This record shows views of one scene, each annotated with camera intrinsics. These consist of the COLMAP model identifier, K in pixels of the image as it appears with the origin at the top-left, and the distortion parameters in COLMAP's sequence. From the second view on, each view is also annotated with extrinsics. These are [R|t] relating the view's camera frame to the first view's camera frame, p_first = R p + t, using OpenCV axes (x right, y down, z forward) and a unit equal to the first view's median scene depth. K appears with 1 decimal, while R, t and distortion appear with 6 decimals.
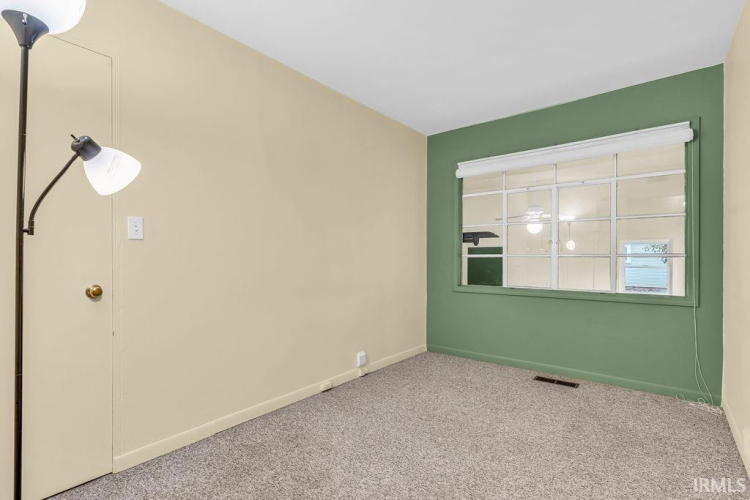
lens RADIAL K [[351.9, 0, 375.0], [0, 351.9, 250.0], [0, 0, 1]] dist [0.000628, -0.000269]
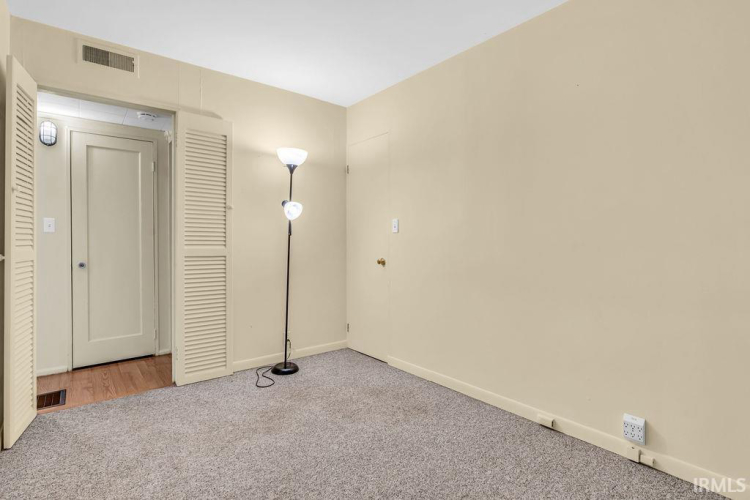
lens RADIAL K [[366.9, 0, 372.6], [0, 366.9, 244.0], [0, 0, 1]] dist [-0.003004, -0.000071]
pose [[-0.214891, 0.000267, -0.976638, 0.853736], [0.023728, 0.999706, -0.004948, 0.026884], [0.976350, -0.024237, -0.214834, 1.050665]]
